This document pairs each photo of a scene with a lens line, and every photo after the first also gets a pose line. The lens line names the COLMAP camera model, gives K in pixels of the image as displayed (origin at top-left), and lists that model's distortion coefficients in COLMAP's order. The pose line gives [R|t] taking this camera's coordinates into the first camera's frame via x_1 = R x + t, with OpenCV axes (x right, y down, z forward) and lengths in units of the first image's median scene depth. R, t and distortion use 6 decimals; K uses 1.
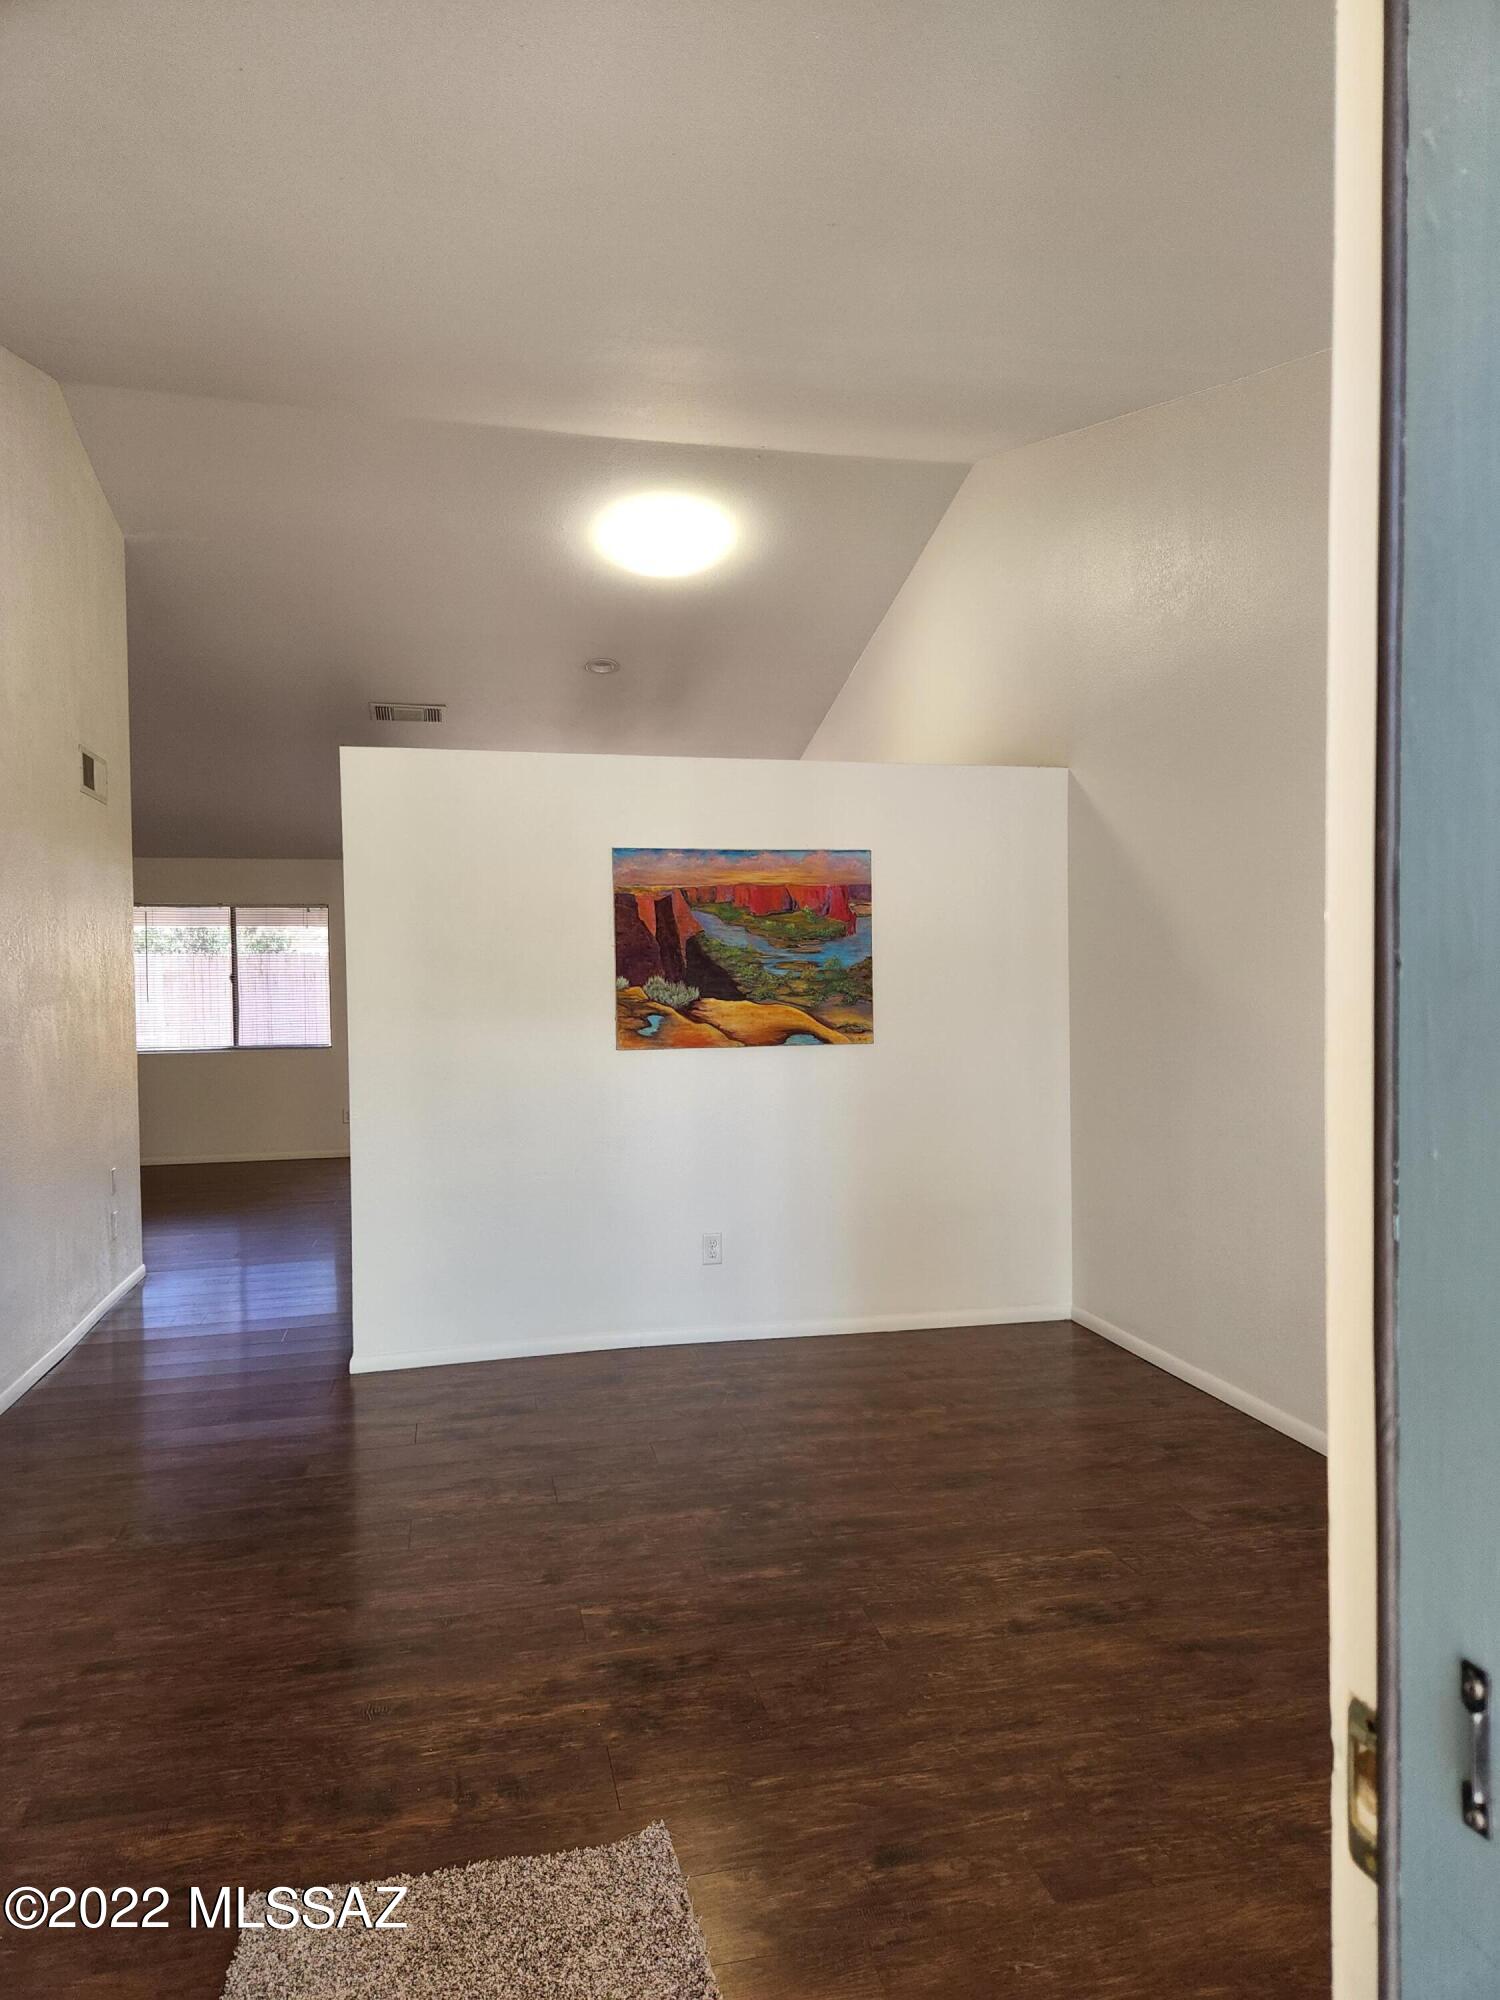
lens RADIAL K [[1369.3, 0, 752.7], [0, 1369.3, 1015.0], [0, 0, 1]] dist [0.092166, -0.106325]
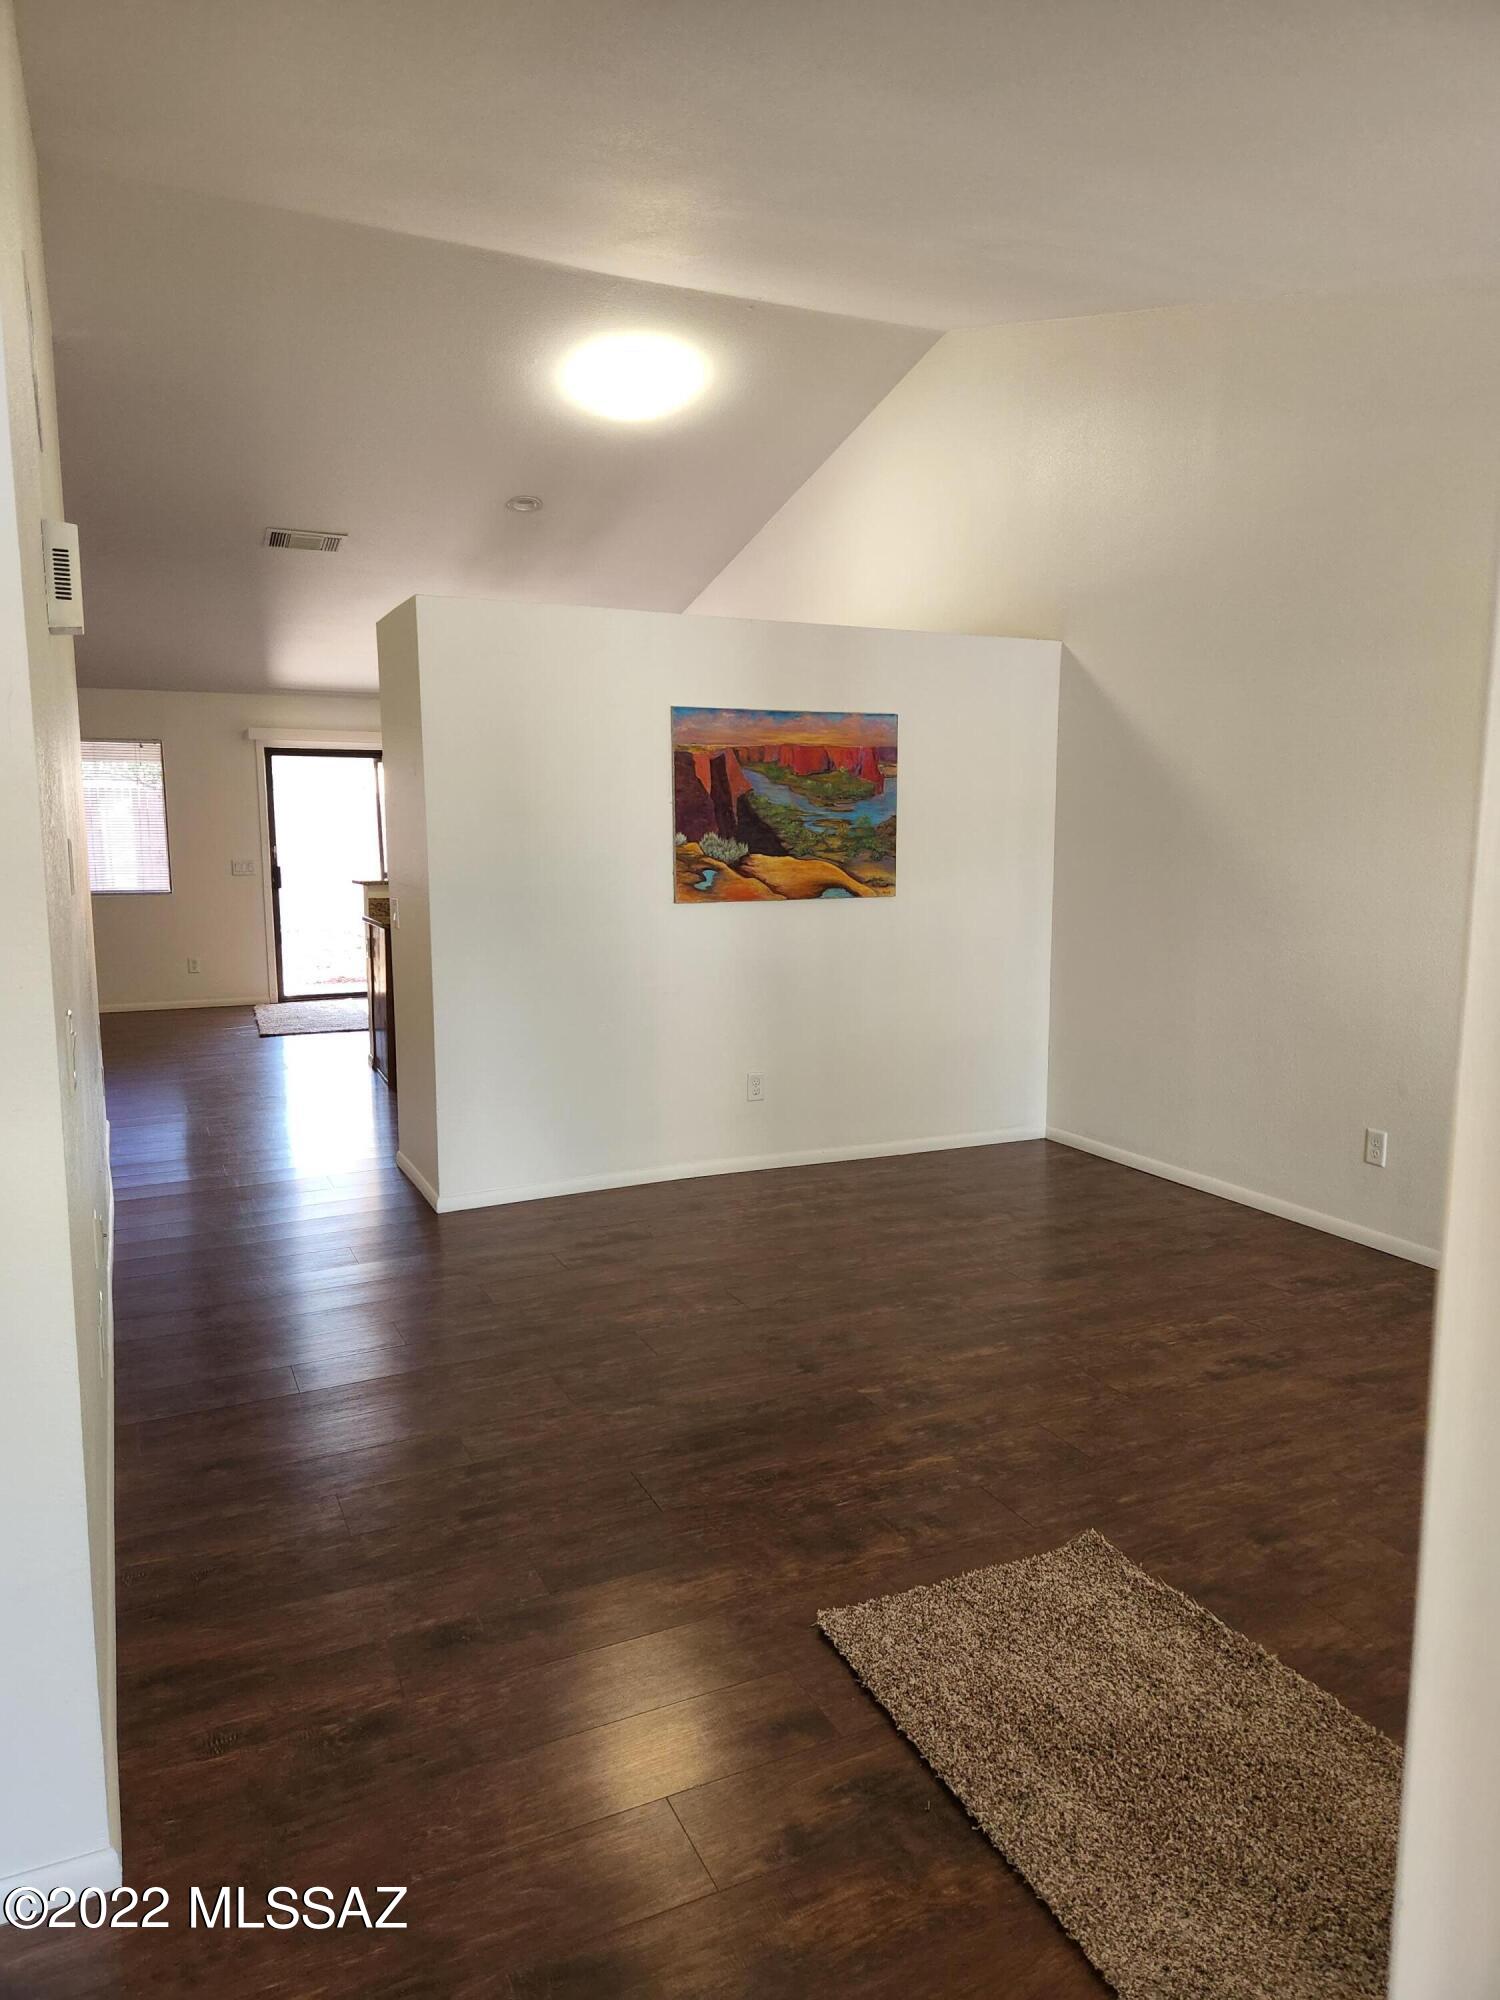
lens RADIAL K [[1357.8, 0, 767.0], [0, 1357.8, 1012.7], [0, 0, 1]] dist [0.075927, -0.066984]
pose [[0.977214, -0.018697, 0.211432, -0.248479], [-0.005460, 0.993569, 0.113097, -0.009246], [-0.212186, -0.111674, 0.970827, -0.035619]]
